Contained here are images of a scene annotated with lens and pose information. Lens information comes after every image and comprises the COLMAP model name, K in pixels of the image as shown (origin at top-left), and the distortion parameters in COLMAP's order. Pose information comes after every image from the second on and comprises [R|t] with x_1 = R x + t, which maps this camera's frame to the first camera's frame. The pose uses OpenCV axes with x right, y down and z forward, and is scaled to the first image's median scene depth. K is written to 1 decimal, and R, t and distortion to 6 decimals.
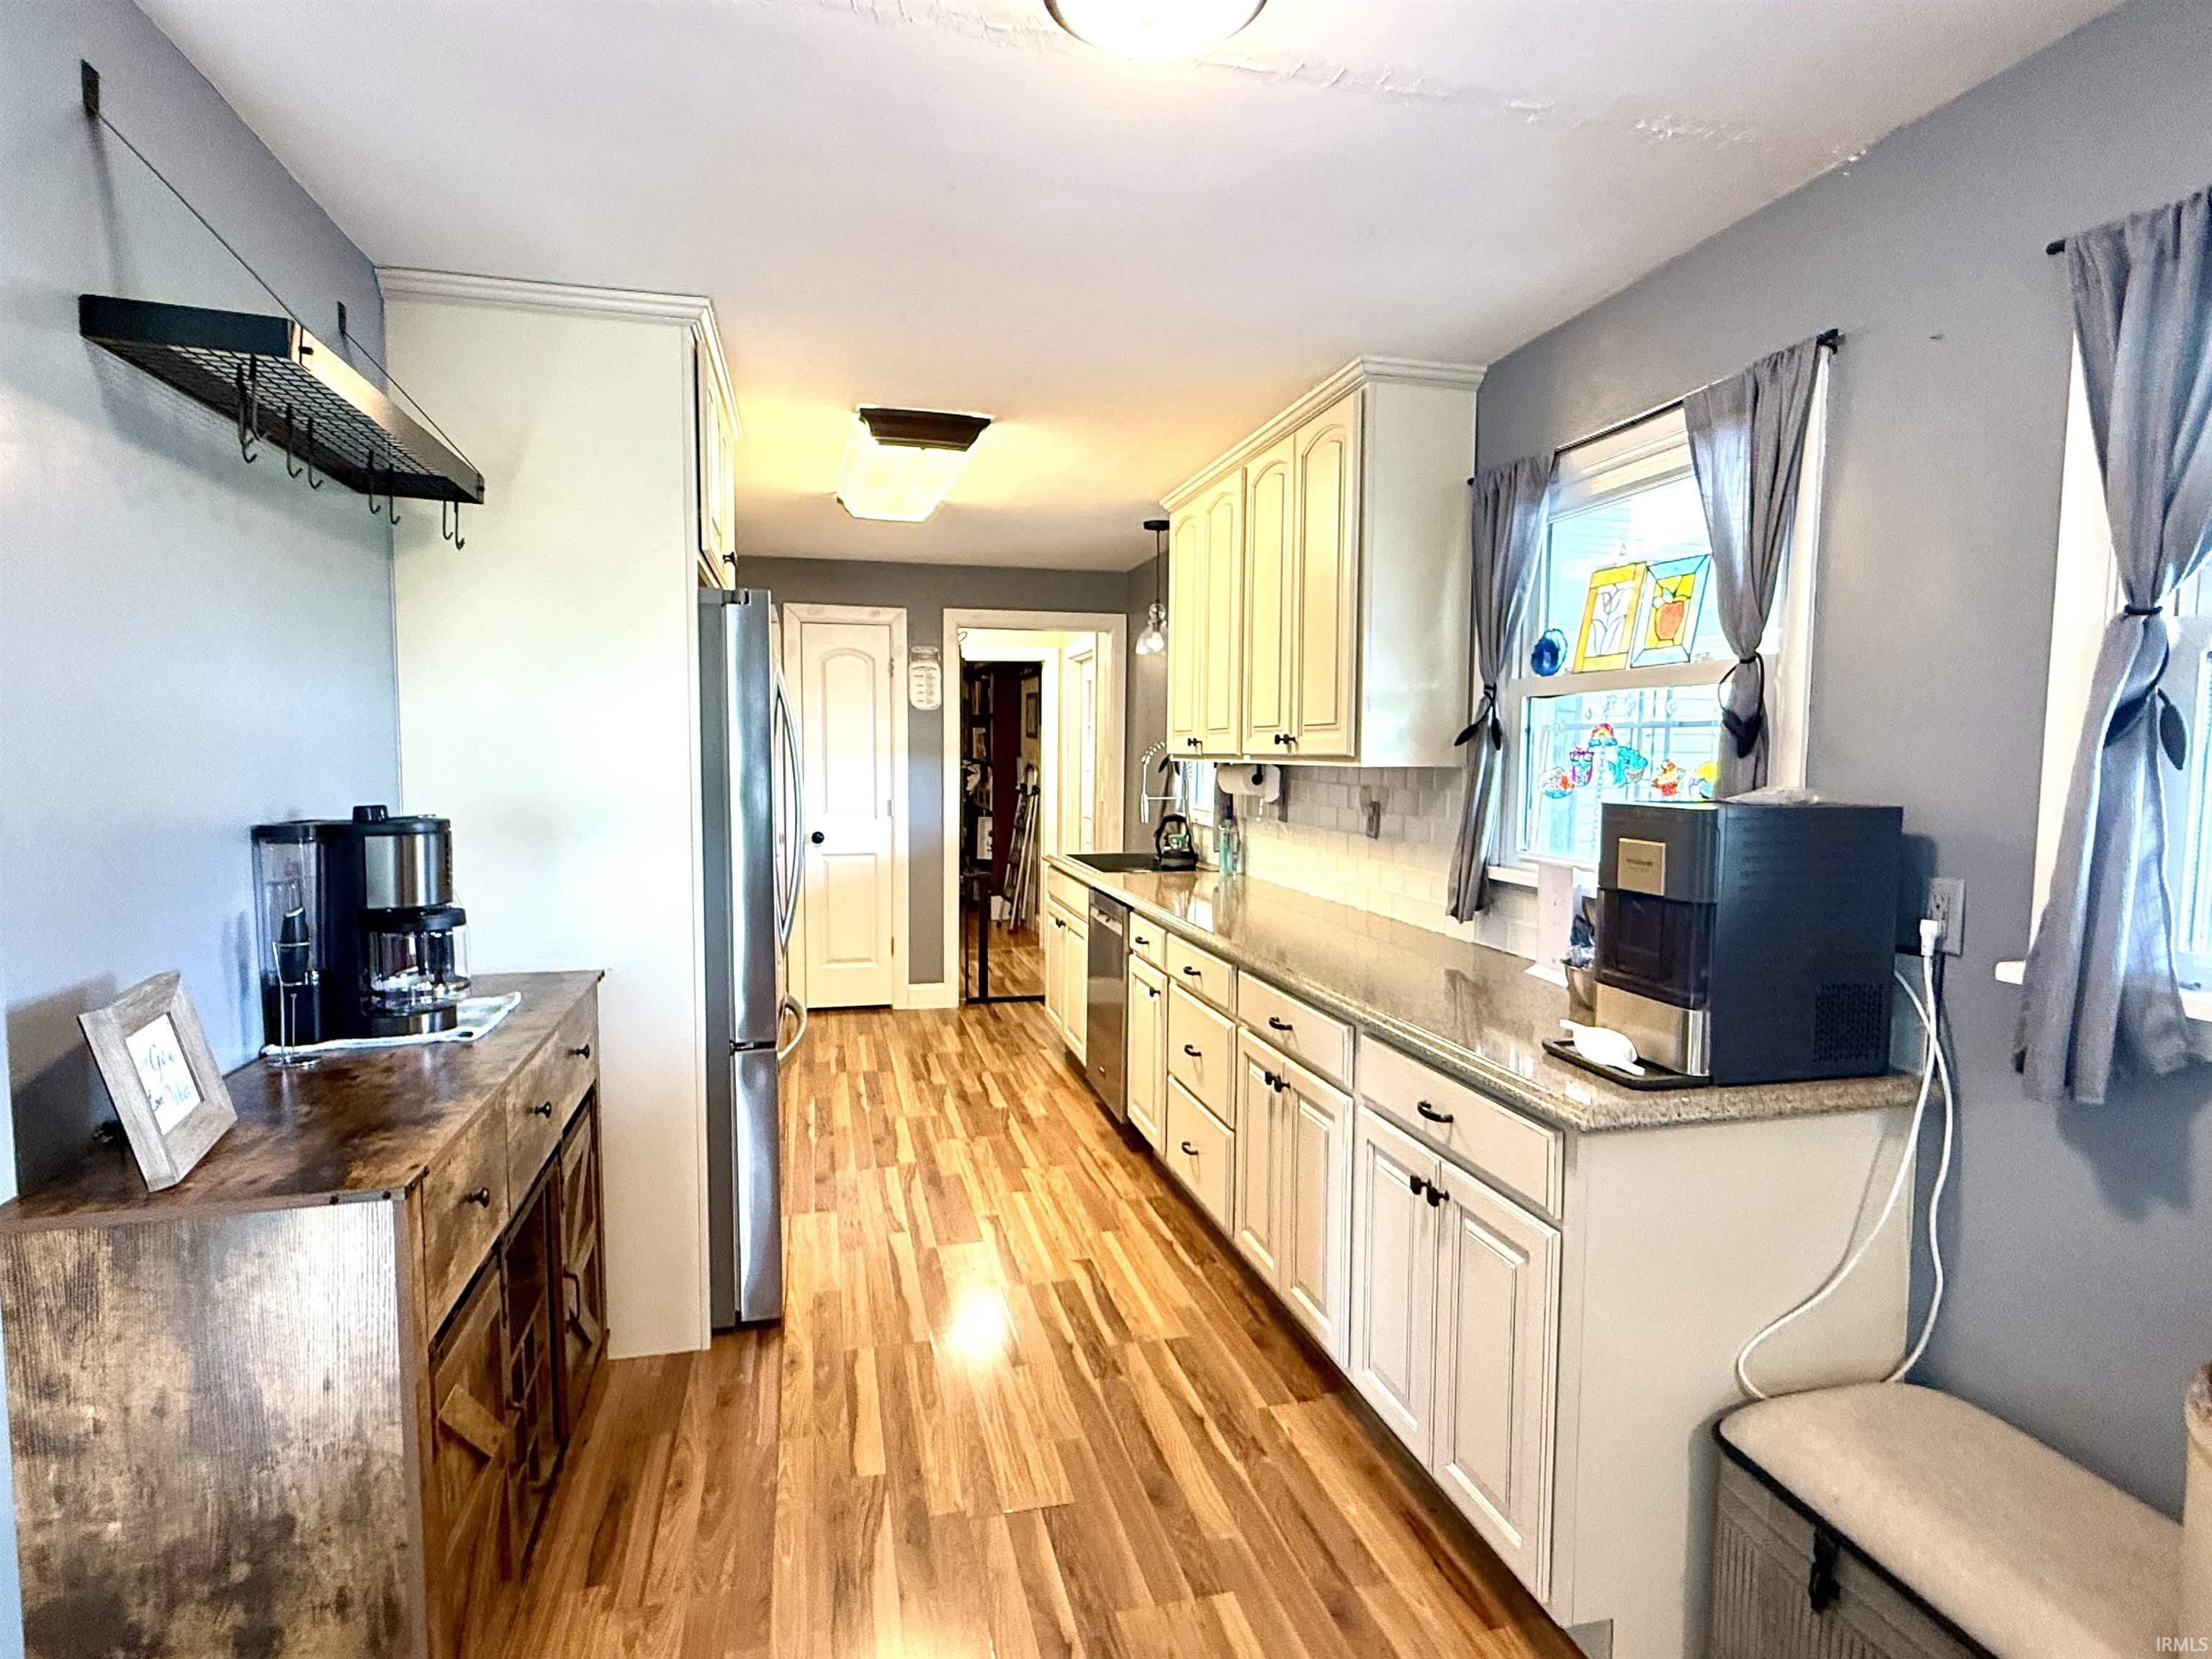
lens RADIAL K [[1145.6, 0, 1106.0], [0, 1145.6, 829.5], [0, 0, 1]] dist [-0.000346, 0.000715]
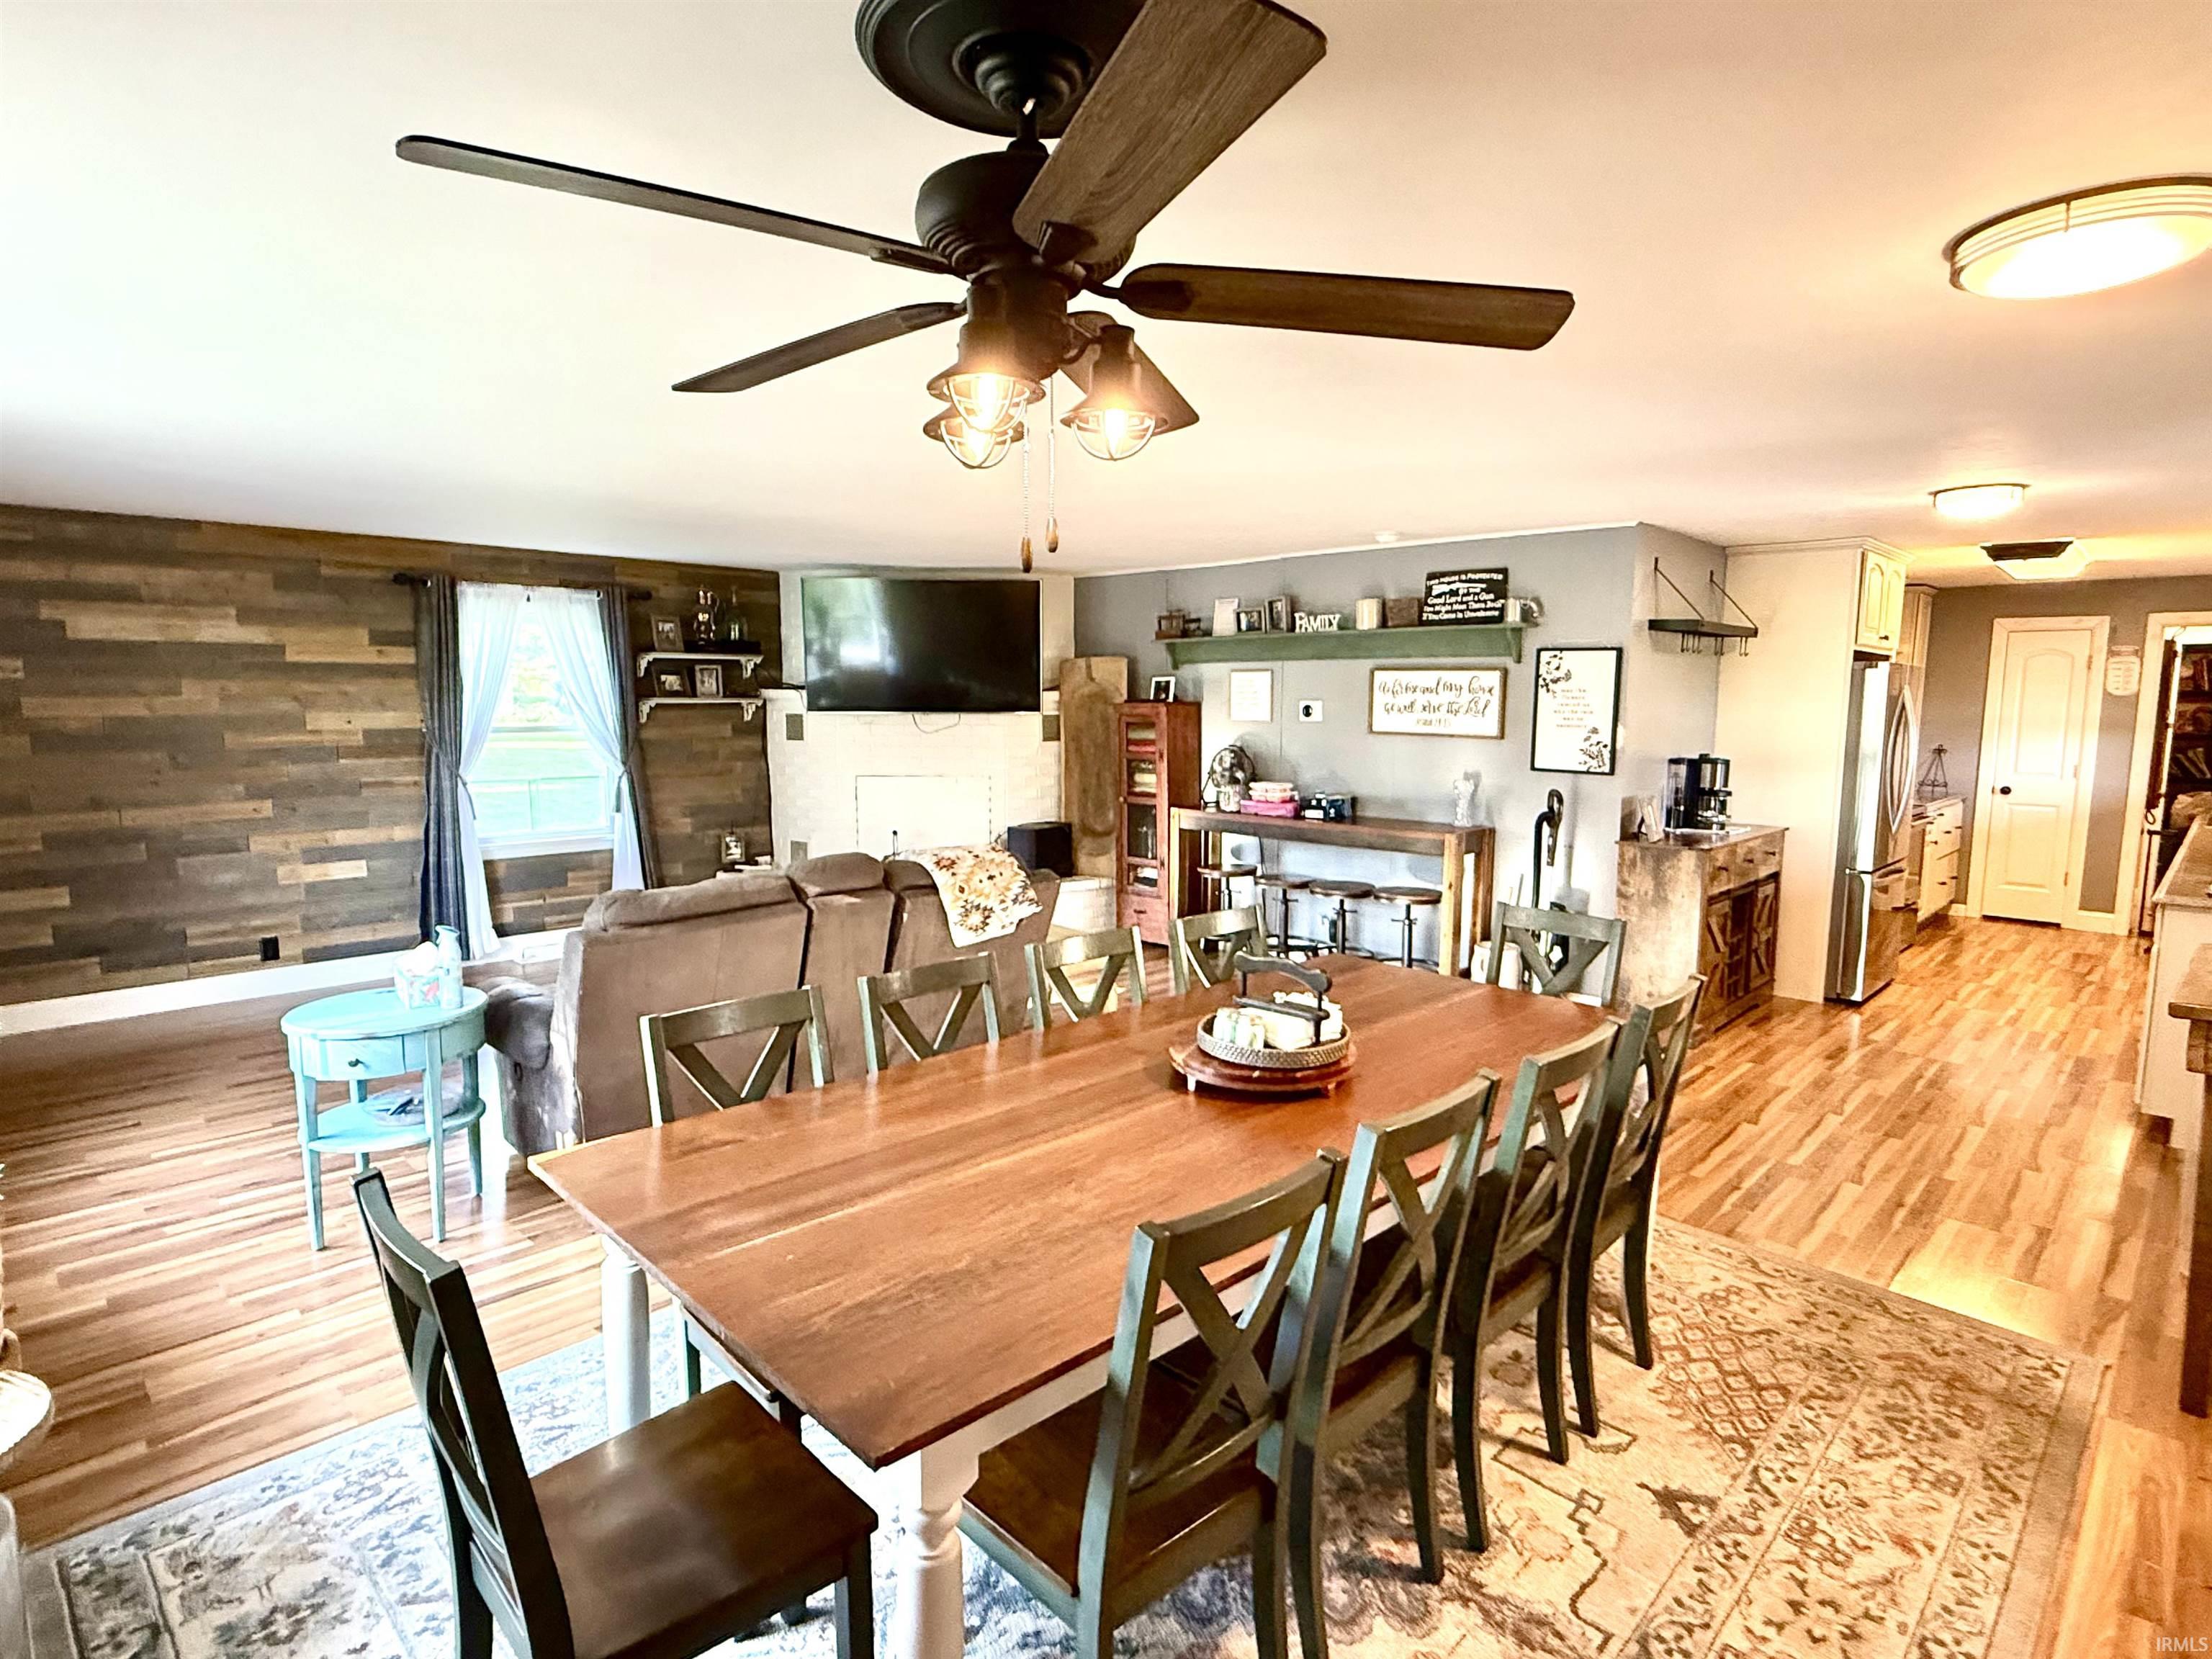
lens RADIAL K [[1165.5, 0, 1106.0], [0, 1165.5, 829.5], [0, 0, 1]] dist [0.008795, -0.001589]
pose [[0.518184, 0.097459, -0.849698, 0.669247], [-0.062490, 0.995145, 0.076032, 0.024526], [0.852983, 0.013699, 0.521759, -1.110302]]
